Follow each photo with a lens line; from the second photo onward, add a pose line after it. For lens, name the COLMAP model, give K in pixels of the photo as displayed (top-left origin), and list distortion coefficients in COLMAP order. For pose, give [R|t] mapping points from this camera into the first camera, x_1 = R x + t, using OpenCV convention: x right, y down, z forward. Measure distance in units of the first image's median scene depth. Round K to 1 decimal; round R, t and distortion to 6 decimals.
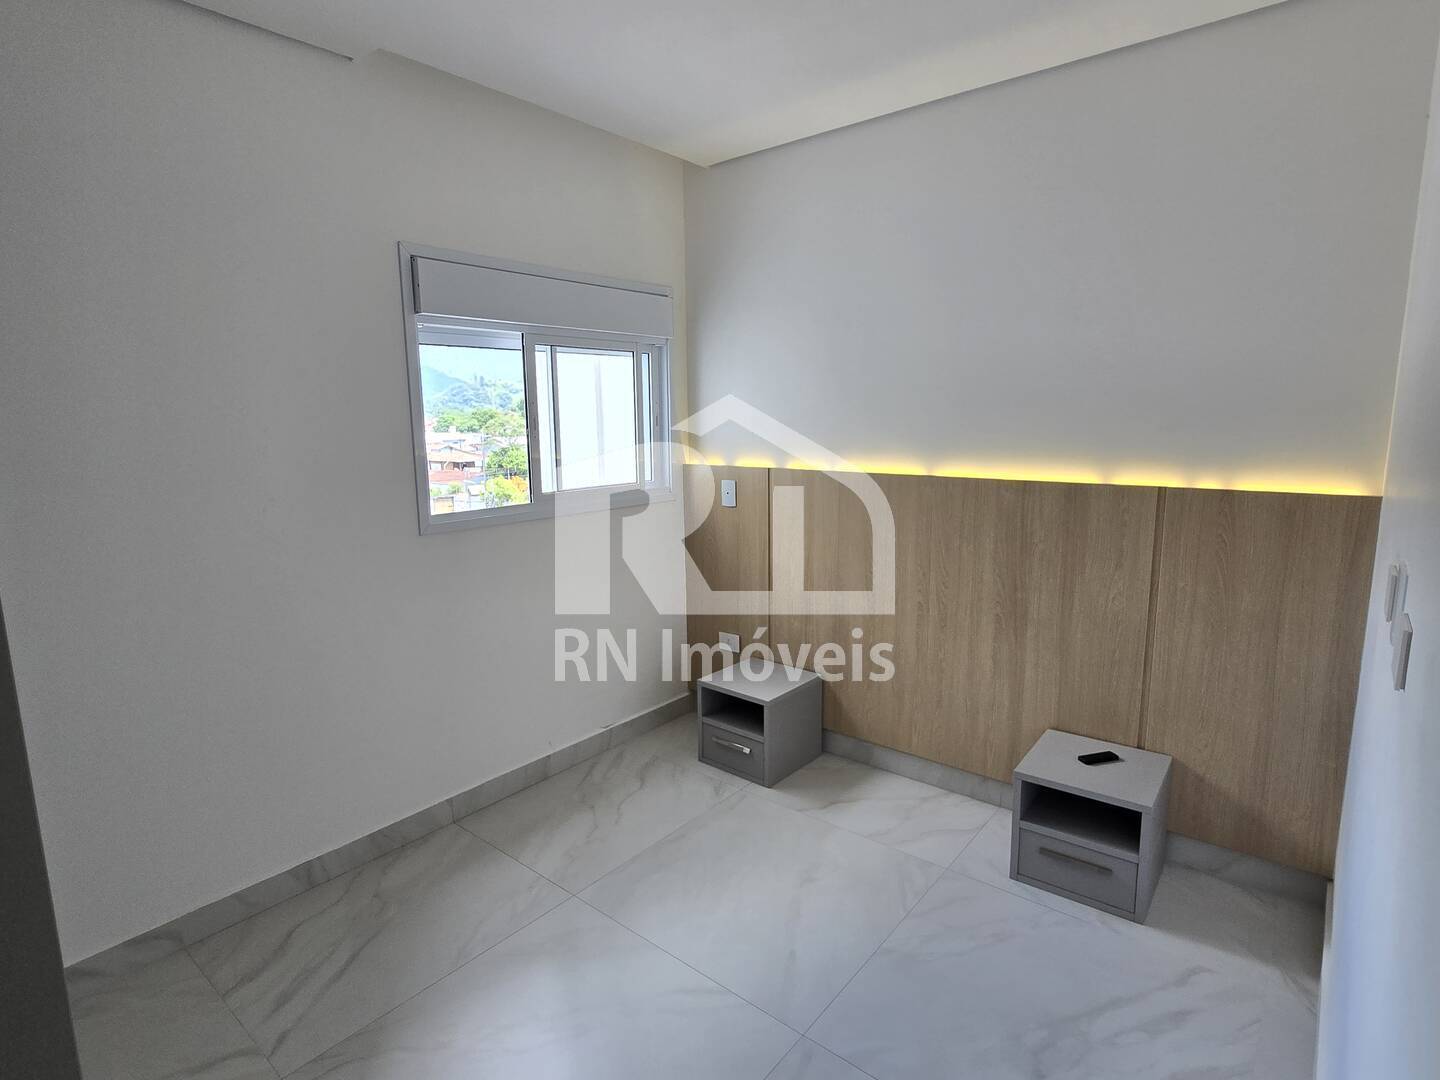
lens RADIAL K [[754.7, 0, 721.4], [0, 754.7, 537.3], [0, 0, 1]] dist [0.004263, -0.000582]
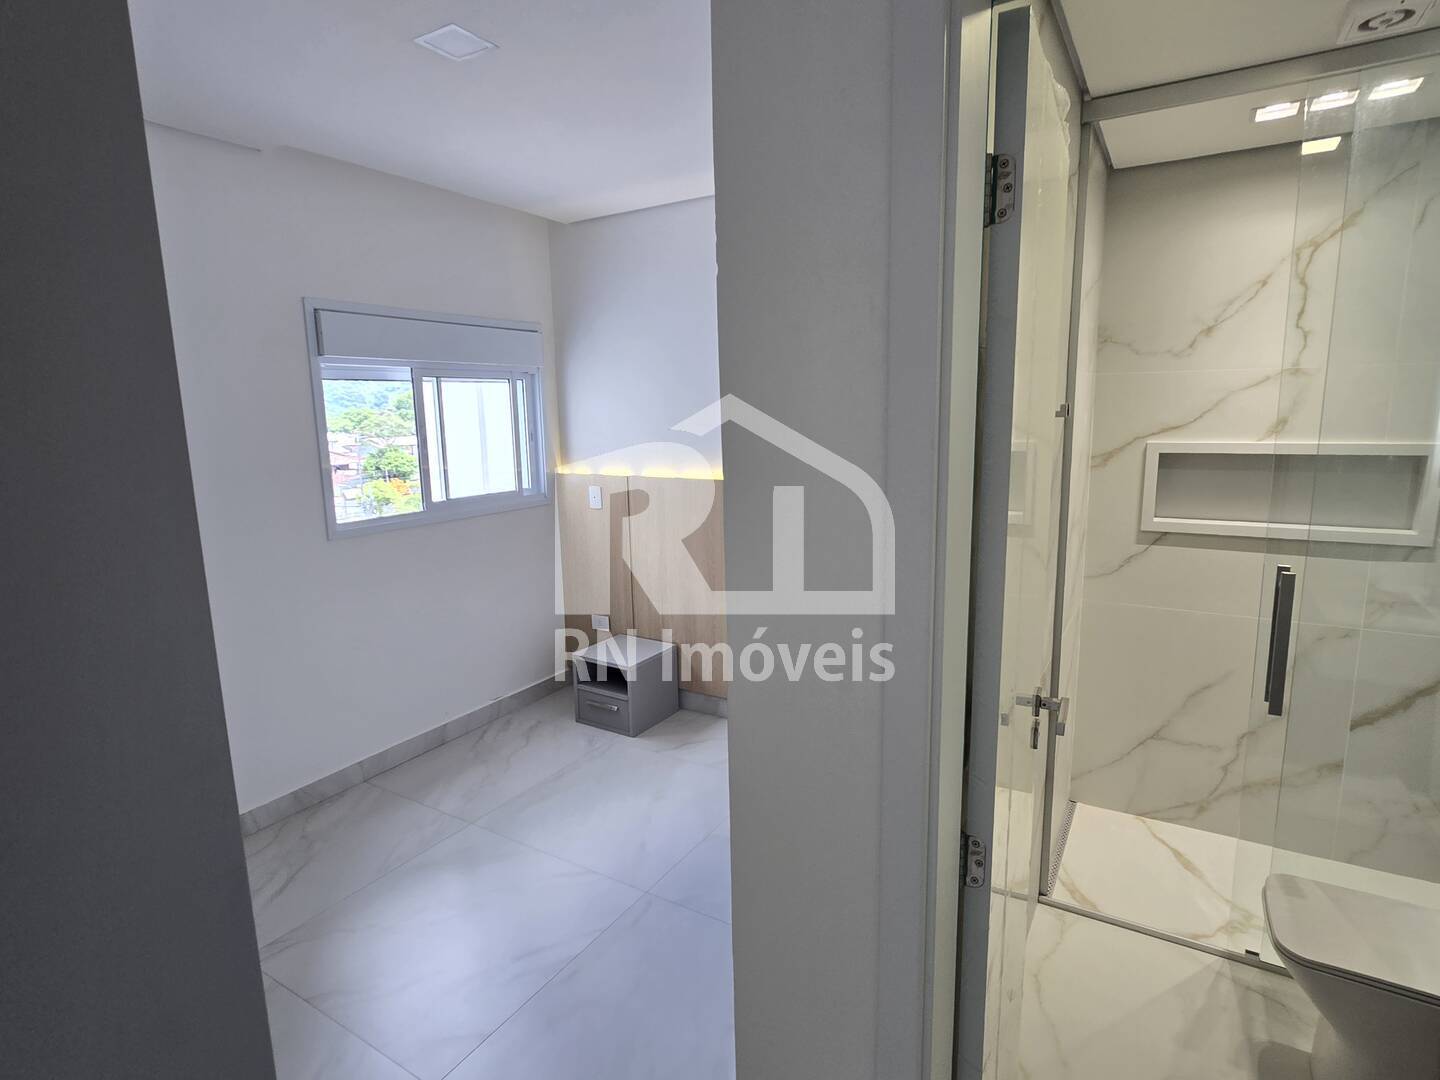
lens RADIAL K [[754.7, 0, 720.3], [0, 754.7, 537.9], [0, 0, 1]] dist [0.004263, -0.000582]
pose [[0.989804, -0.030817, 0.139060, 0.040969], [0.030081, 0.999520, 0.007394, 0.003002], [-0.139221, -0.003135, 0.990256, -0.227306]]
